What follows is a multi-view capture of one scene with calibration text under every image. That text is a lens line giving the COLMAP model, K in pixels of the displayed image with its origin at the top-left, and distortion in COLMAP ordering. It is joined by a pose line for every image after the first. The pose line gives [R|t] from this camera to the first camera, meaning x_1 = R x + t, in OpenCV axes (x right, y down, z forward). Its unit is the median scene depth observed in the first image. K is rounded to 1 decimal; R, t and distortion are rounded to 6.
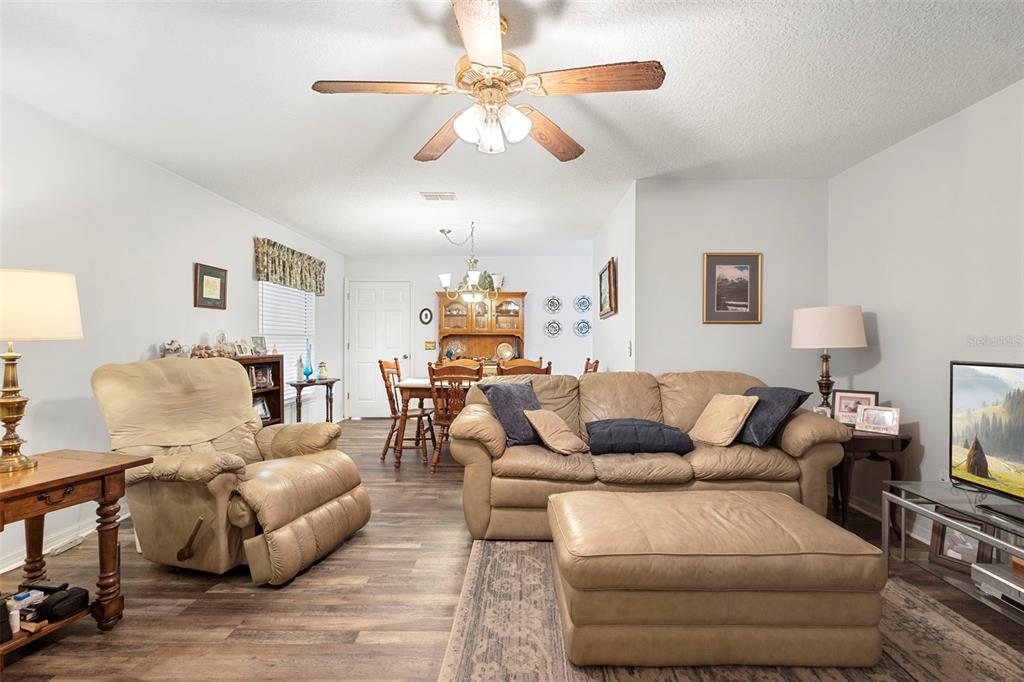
lens RADIAL K [[471.0, 0, 519.4], [0, 471.0, 340.0], [0, 0, 1]] dist [0.004637, -0.000680]
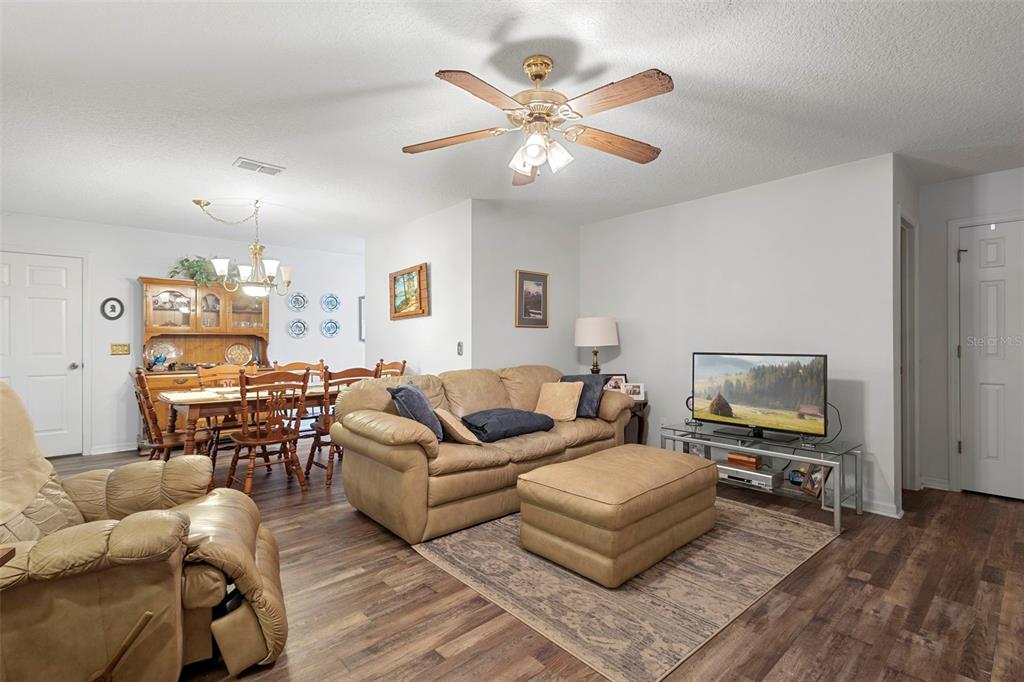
lens RADIAL K [[471.0, 0, 515.1], [0, 471.0, 340.6], [0, 0, 1]] dist [0.004637, -0.000680]
pose [[0.735457, -0.003045, 0.677565, -0.542119], [0.003089, 0.999995, 0.001141, -0.001586], [-0.677565, 0.001254, 0.735462, 0.122982]]
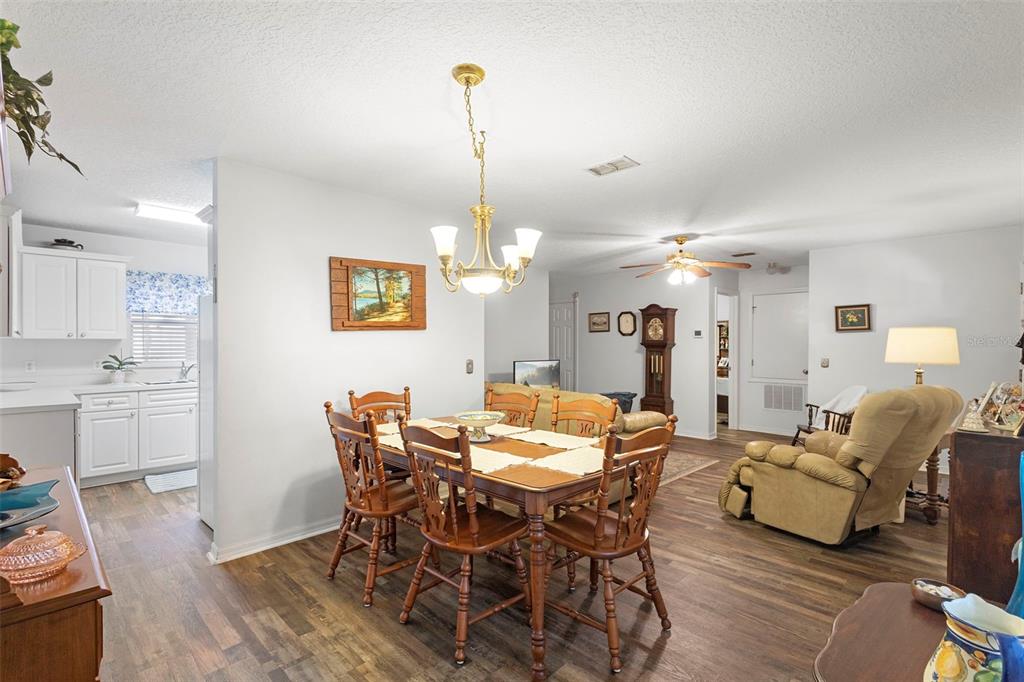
lens RADIAL K [[471.0, 0, 514.5], [0, 471.0, 346.1], [0, 0, 1]] dist [0.004637, -0.000680]
pose [[-0.715965, -0.006614, 0.698105, -0.771554], [-0.002657, 0.999974, 0.006748, -0.048128], [-0.698131, 0.002976, -0.715963, 2.195493]]
